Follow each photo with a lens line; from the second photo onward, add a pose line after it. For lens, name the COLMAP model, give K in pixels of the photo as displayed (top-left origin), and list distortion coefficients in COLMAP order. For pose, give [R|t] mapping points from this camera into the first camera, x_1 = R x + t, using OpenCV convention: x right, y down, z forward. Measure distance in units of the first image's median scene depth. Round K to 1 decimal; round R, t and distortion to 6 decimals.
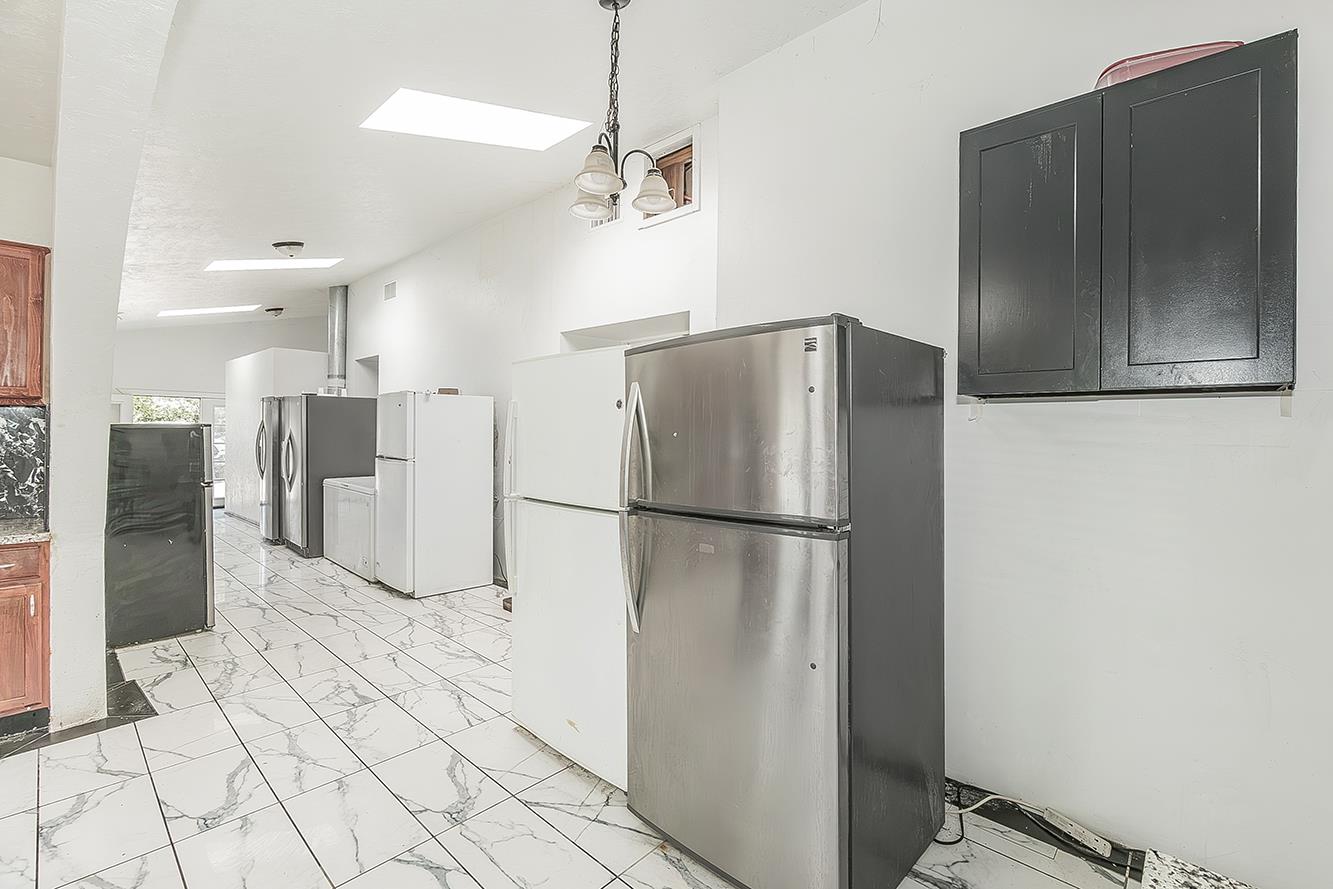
lens RADIAL K [[591.2, 0, 689.9], [0, 591.2, 438.2], [0, 0, 1]] dist [-0.001513, -0.000950]
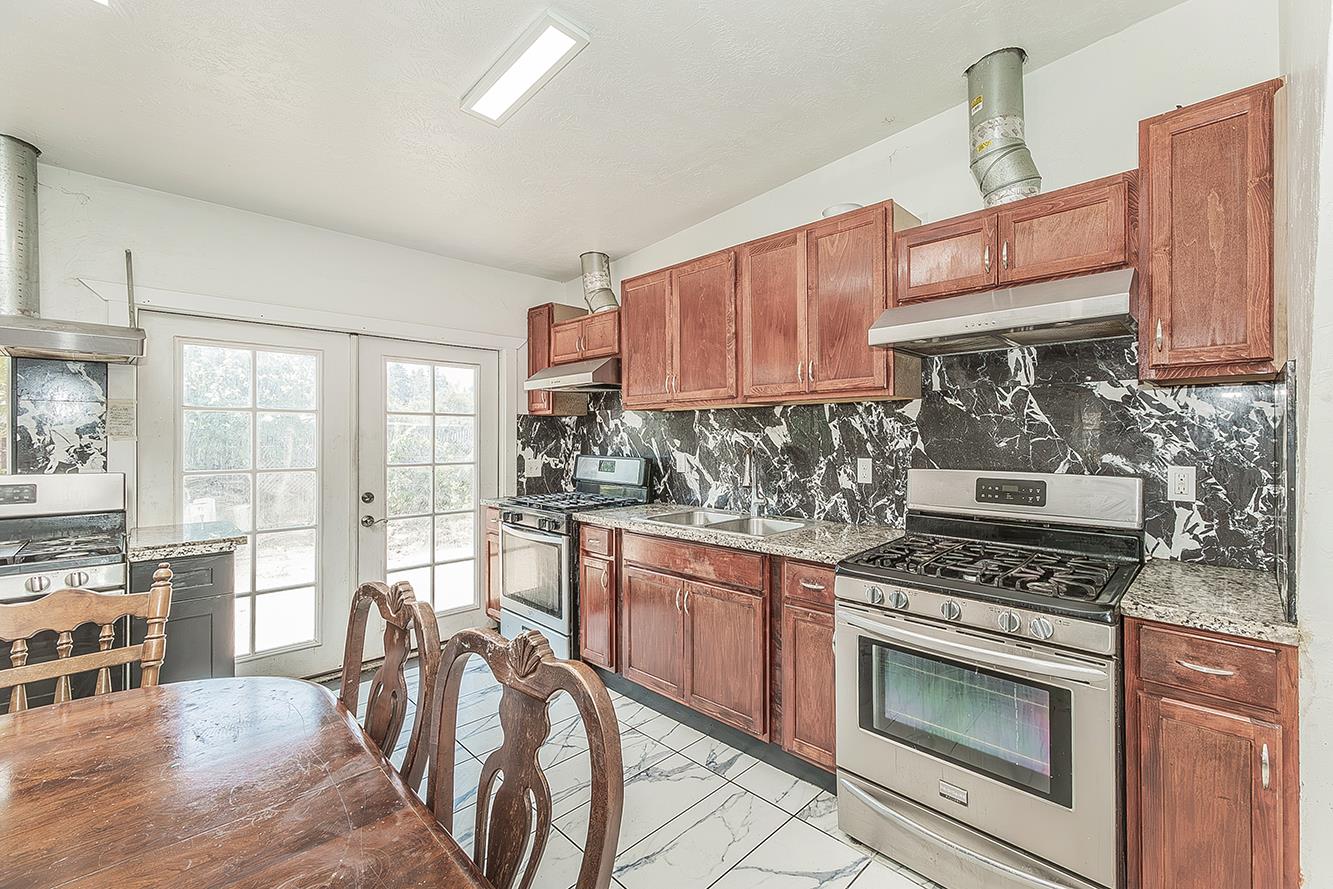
lens RADIAL K [[561.2, 0, 718.0], [0, 561.2, 435.4], [0, 0, 1]] dist [-0.002249, 0.001566]
pose [[-0.014464, -0.022361, -0.999645, -0.583450], [-0.006867, 0.999729, -0.022264, 0.016922], [0.999872, 0.006542, -0.014614, 0.502492]]
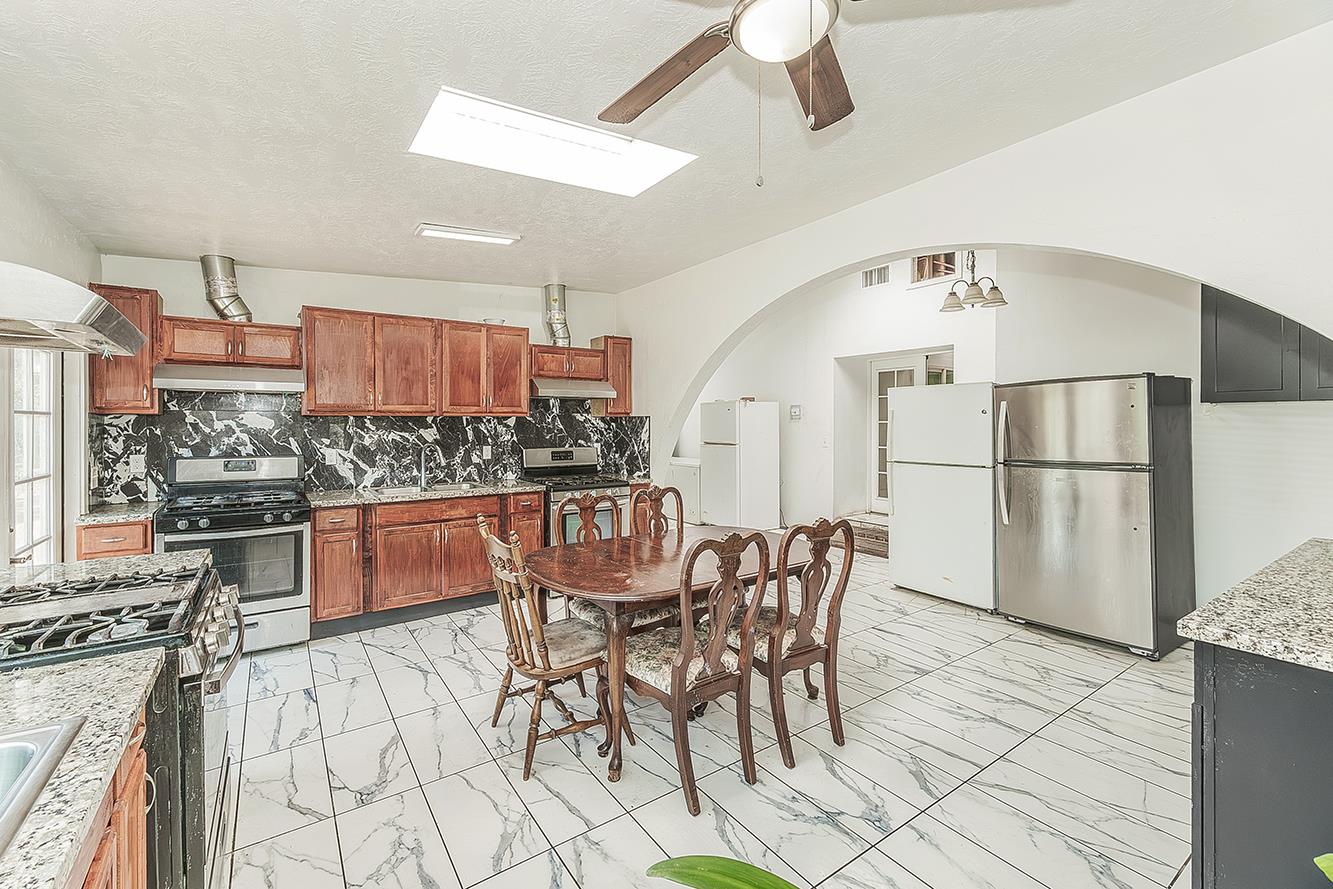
lens RADIAL K [[561.2, 0, 638.4], [0, 561.2, 426.5], [0, 0, 1]] dist [-0.002249, 0.001566]
pose [[0.968794, -0.019633, -0.247088, -0.608673], [0.018219, 0.999802, -0.008011, -0.005774], [0.247196, 0.003259, 0.968960, -0.860275]]
